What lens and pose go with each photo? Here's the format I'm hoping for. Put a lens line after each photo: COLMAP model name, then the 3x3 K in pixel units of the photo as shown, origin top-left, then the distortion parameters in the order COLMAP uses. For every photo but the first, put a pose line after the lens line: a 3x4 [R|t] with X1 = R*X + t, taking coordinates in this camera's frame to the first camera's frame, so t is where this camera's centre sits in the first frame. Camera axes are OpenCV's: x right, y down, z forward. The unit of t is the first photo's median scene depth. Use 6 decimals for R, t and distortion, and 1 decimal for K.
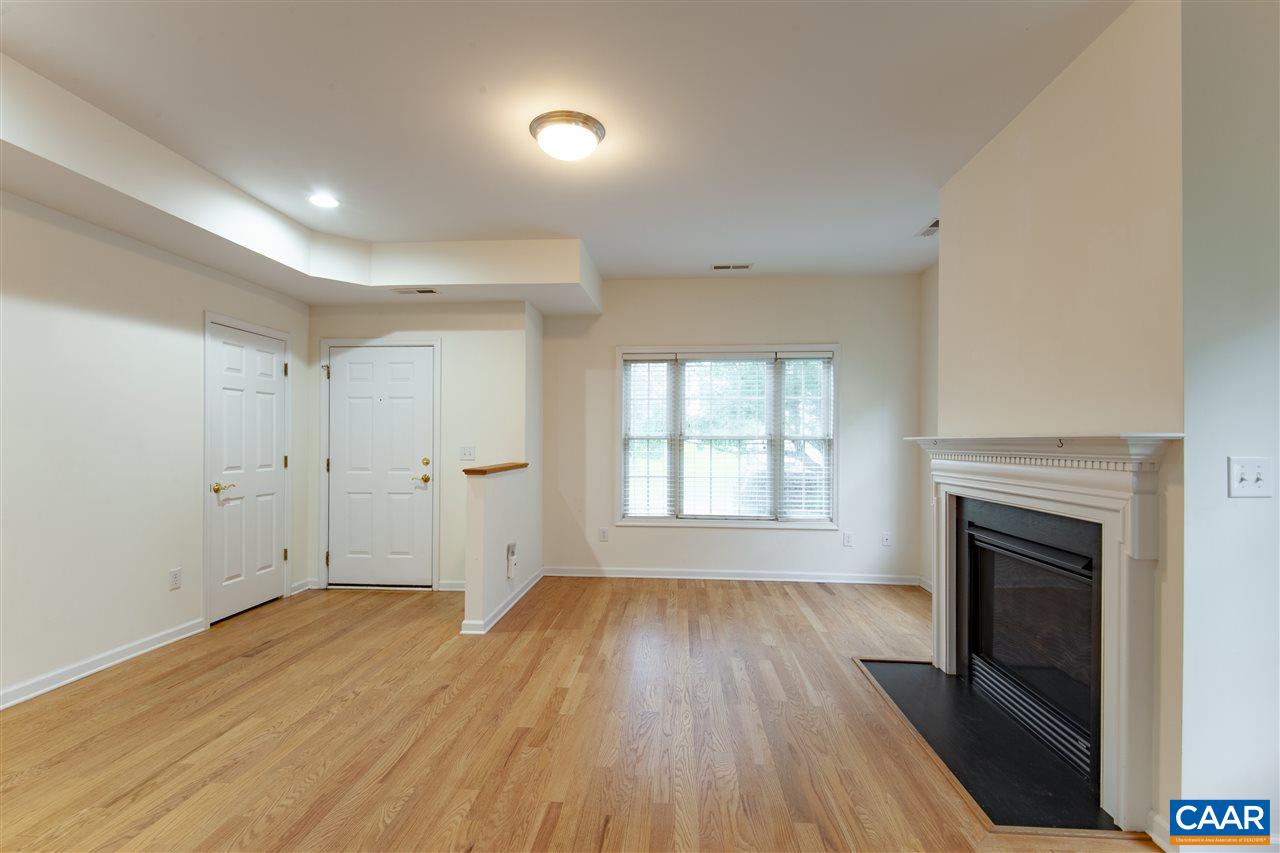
lens RADIAL K [[594.9, 0, 610.0], [0, 594.9, 435.6], [0, 0, 1]] dist [0.000474, -0.000302]
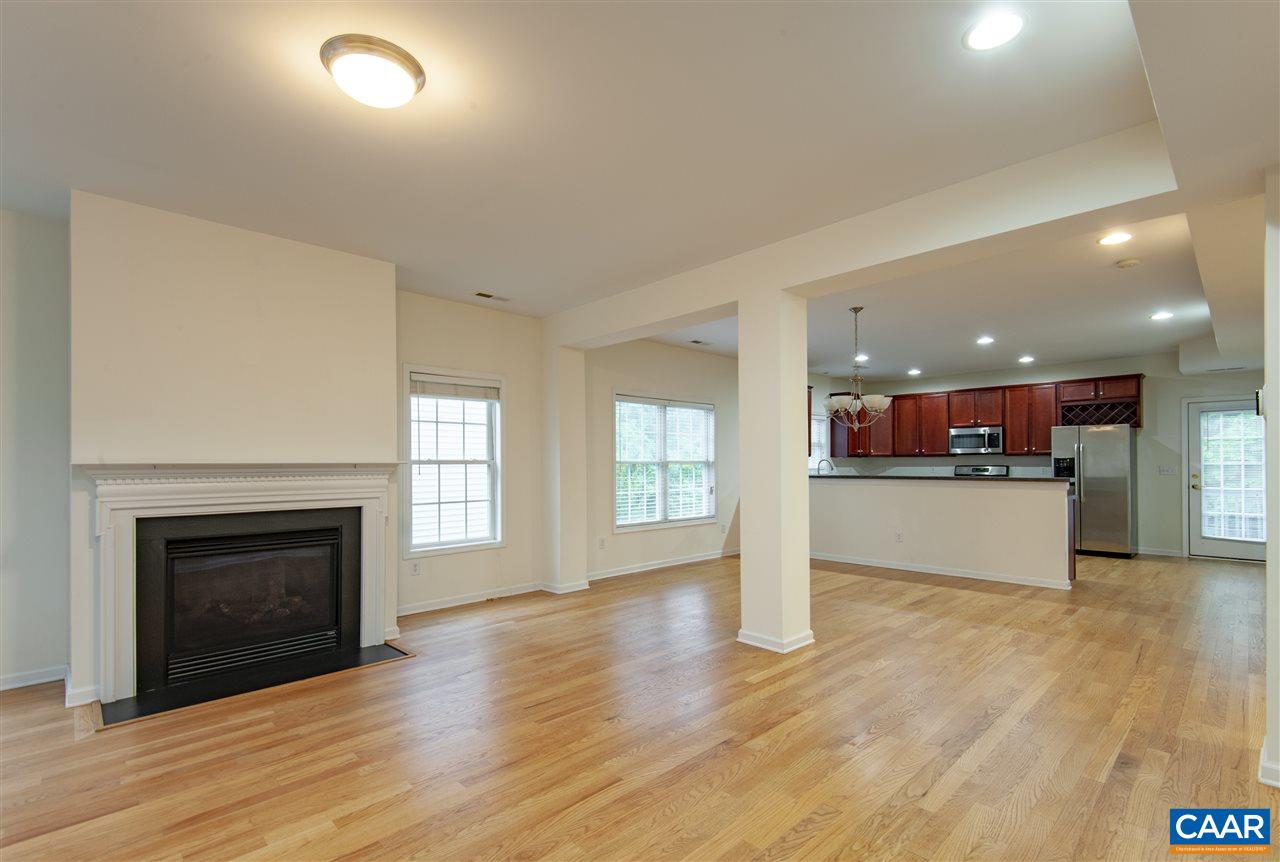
lens RADIAL K [[588.3, 0, 614.5], [0, 588.3, 455.7], [0, 0, 1]] dist [0.029245, -0.020015]
pose [[-0.750561, 0.012370, 0.660686, -0.480437], [-0.001701, 0.999785, -0.020652, 0.007609], [-0.660799, -0.016625, -0.750378, 0.821898]]
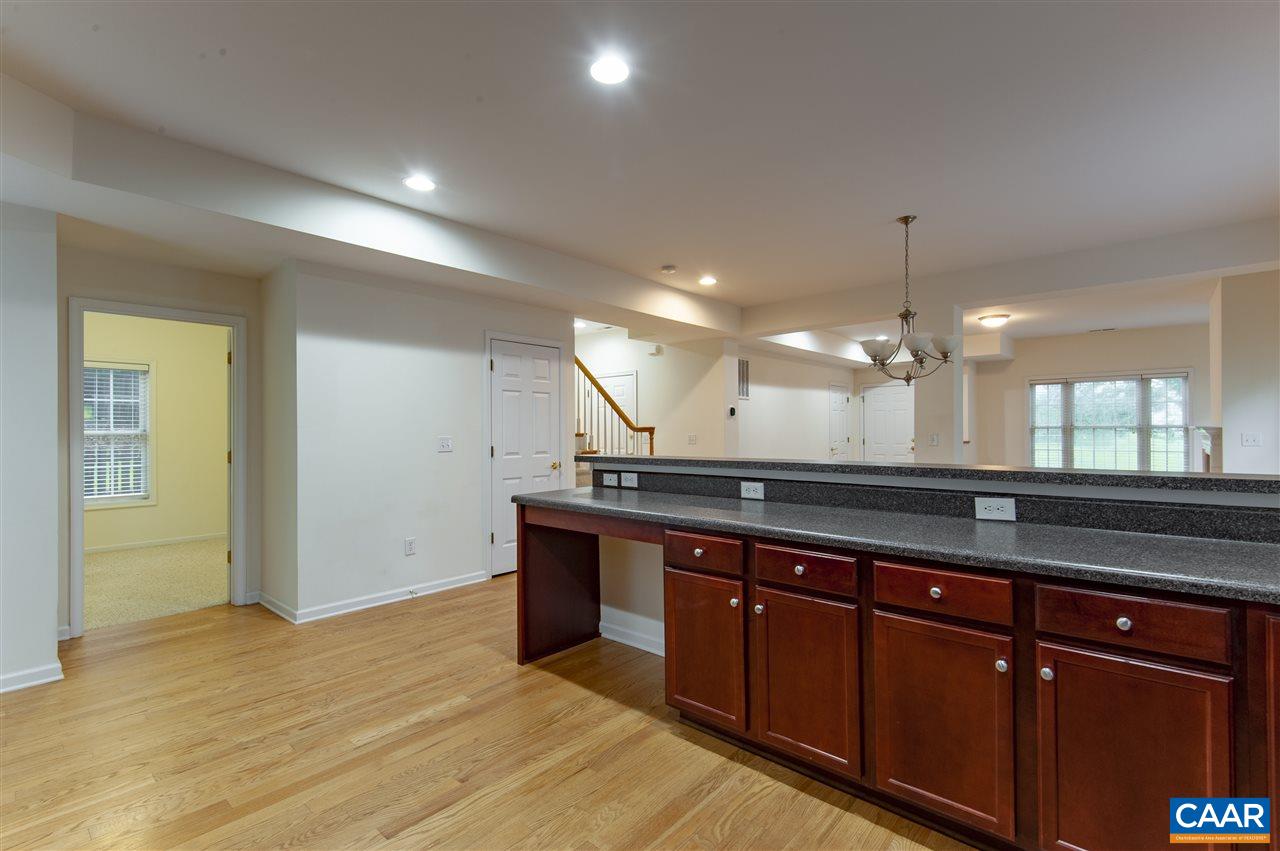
lens RADIAL K [[570.4, 0, 632.0], [0, 570.4, 429.1], [0, 0, 1]] dist [0.002573, 0.000009]
pose [[0.800578, -0.011651, -0.599115, 0.106199], [0.014134, 0.999900, -0.000559, -0.009548], [0.599061, -0.008020, 0.800663, -1.288698]]
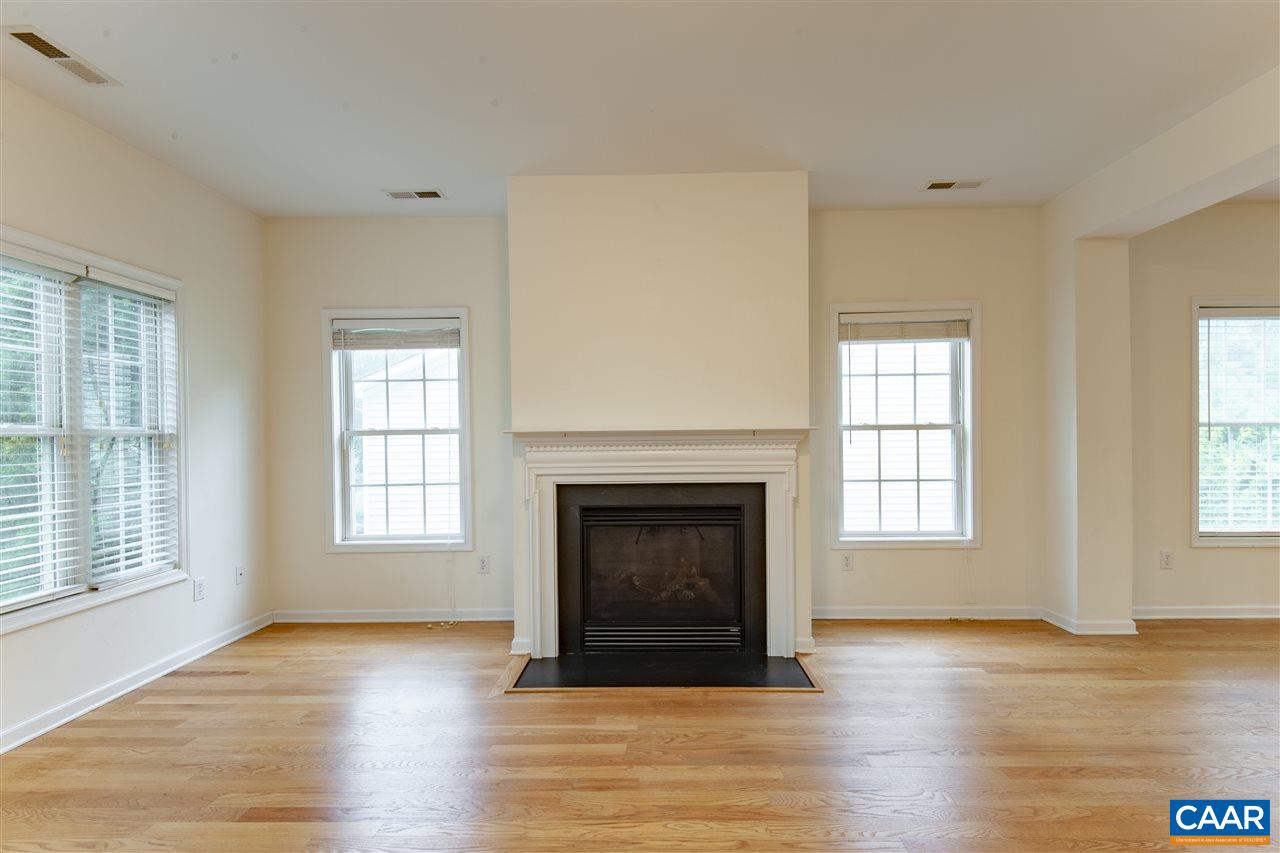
lens RADIAL K [[589.7, 0, 640.0], [0, 589.7, 437.8], [0, 0, 1]] dist [0.031162, -0.021145]
pose [[-0.099103, -0.009436, 0.995032, -0.316839], [0.001073, 0.999953, 0.009589, 0.004130], [-0.995077, 0.002018, -0.099088, 0.637419]]
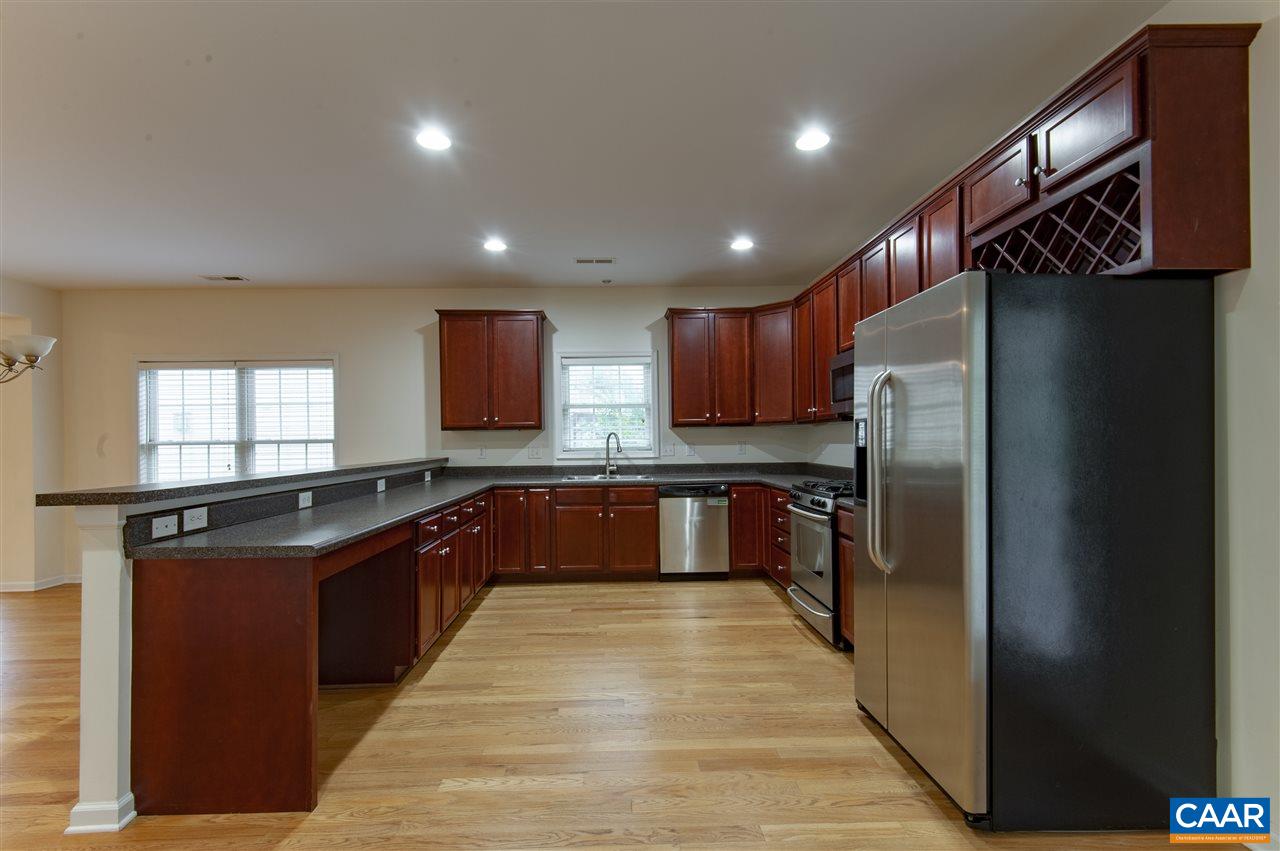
lens RADIAL K [[589.7, 0, 640.0], [0, 589.7, 436.8], [0, 0, 1]] dist [0.031162, -0.021145]
pose [[-0.145242, 0.003887, 0.989389, -0.867105], [0.006148, 0.999977, -0.003026, -0.010947], [-0.989377, 0.005644, -0.145262, -1.015094]]
